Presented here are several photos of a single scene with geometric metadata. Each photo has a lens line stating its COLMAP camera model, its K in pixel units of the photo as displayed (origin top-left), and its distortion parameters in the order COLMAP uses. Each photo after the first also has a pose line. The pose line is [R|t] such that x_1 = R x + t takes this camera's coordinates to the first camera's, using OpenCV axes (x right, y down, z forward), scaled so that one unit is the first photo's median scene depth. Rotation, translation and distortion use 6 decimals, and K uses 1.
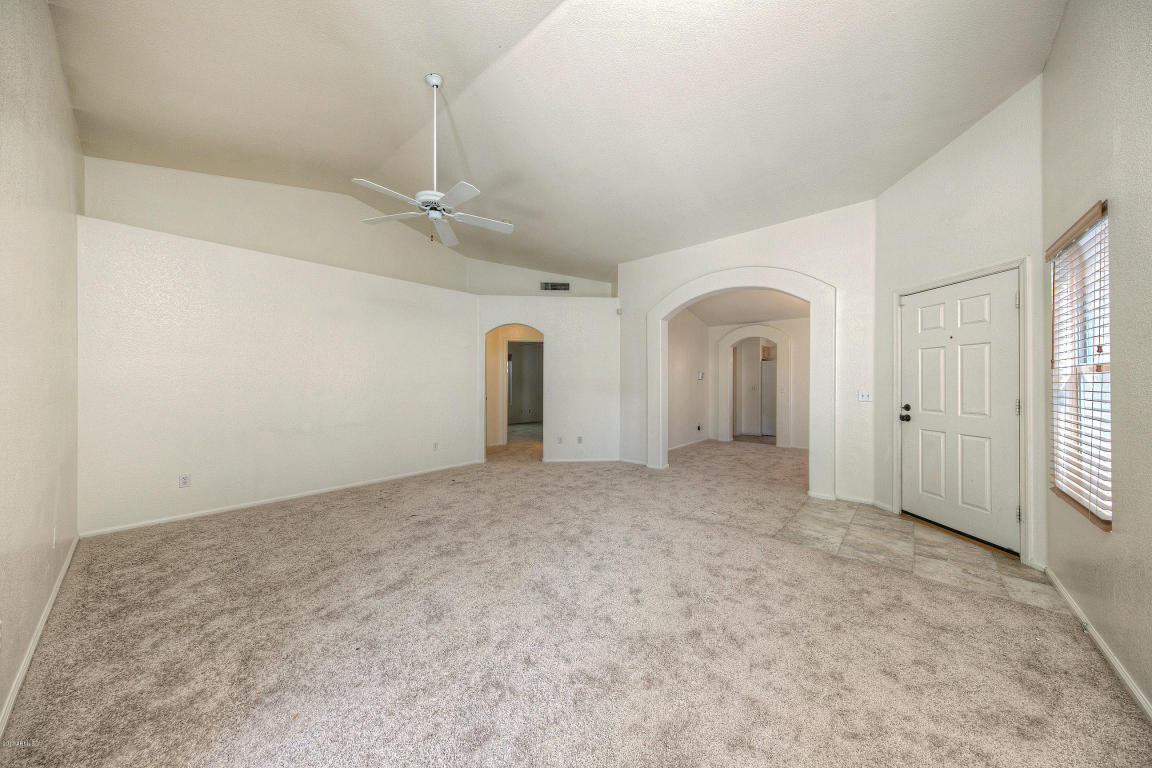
lens RADIAL K [[369.0, 0, 581.5], [0, 369.0, 382.6], [0, 0, 1]] dist [-0.013542, -0.000470]
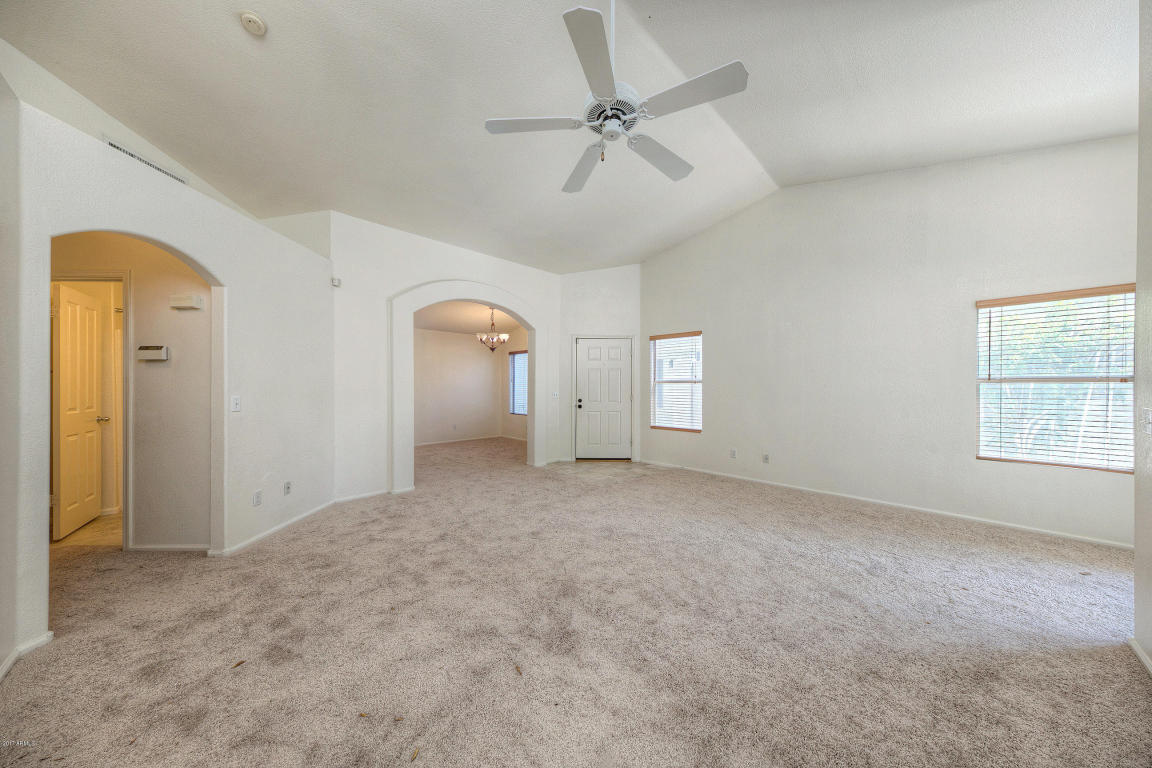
lens RADIAL K [[360.2, 0, 574.3], [0, 360.2, 389.2], [0, 0, 1]] dist [0.002021, 0.000025]
pose [[0.086297, -0.009120, 0.996228, -0.891449], [-0.002880, 0.999952, 0.009403, -0.005077], [-0.996265, -0.003681, 0.086267, 0.872820]]
